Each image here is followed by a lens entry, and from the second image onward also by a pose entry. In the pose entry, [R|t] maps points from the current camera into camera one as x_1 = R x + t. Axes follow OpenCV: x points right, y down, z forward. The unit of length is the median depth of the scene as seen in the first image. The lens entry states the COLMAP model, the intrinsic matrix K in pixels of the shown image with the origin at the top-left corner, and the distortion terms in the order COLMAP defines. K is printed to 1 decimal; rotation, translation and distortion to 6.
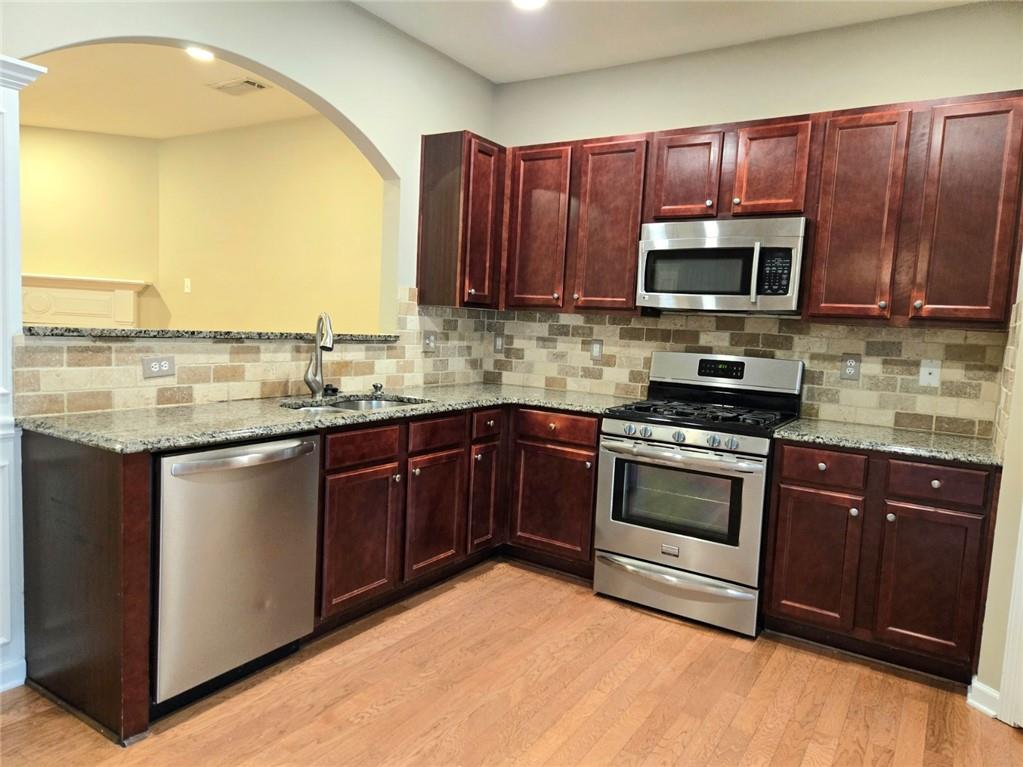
lens RADIAL K [[681.6, 0, 510.0], [0, 681.6, 382.7], [0, 0, 1]] dist [0.041426, -0.006494]
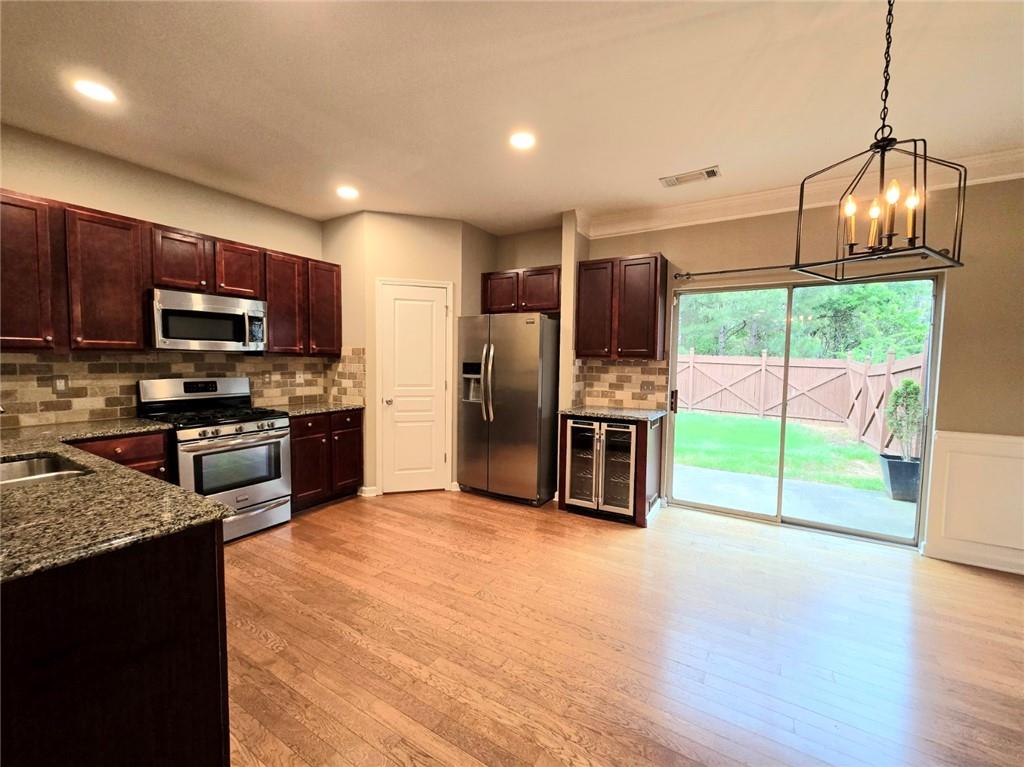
lens RADIAL K [[418.9, 0, 513.5], [0, 418.9, 382.8], [0, 0, 1]] dist [-0.001042, 0.000606]
pose [[-0.022022, -0.107605, 0.993950, -0.676755], [0.075441, 0.991177, 0.108977, -0.081807], [-0.996907, 0.077385, -0.013710, 0.305516]]
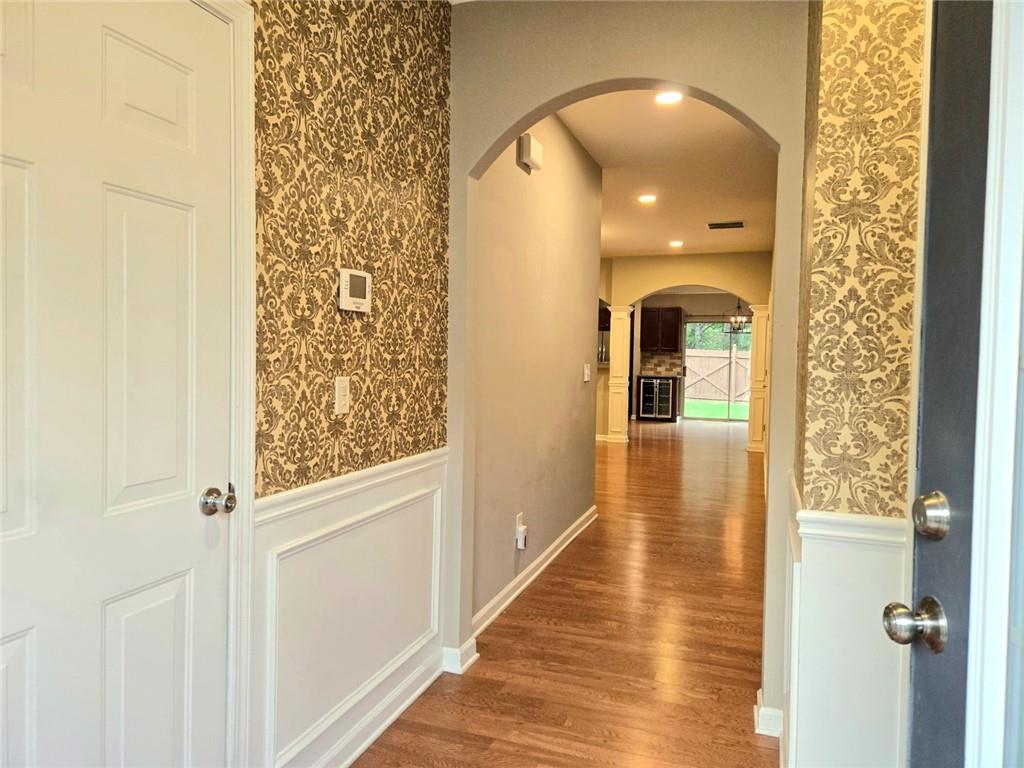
lens RADIAL K [[682.2, 0, 511.4], [0, 682.2, 381.2], [0, 0, 1]] dist [0.041426, -0.006494]
pose [[-0.219408, -0.094207, 0.971074, -1.730912], [0.058665, 0.992252, 0.109516, -0.179604], [-0.973868, 0.080996, -0.212182, 0.879424]]
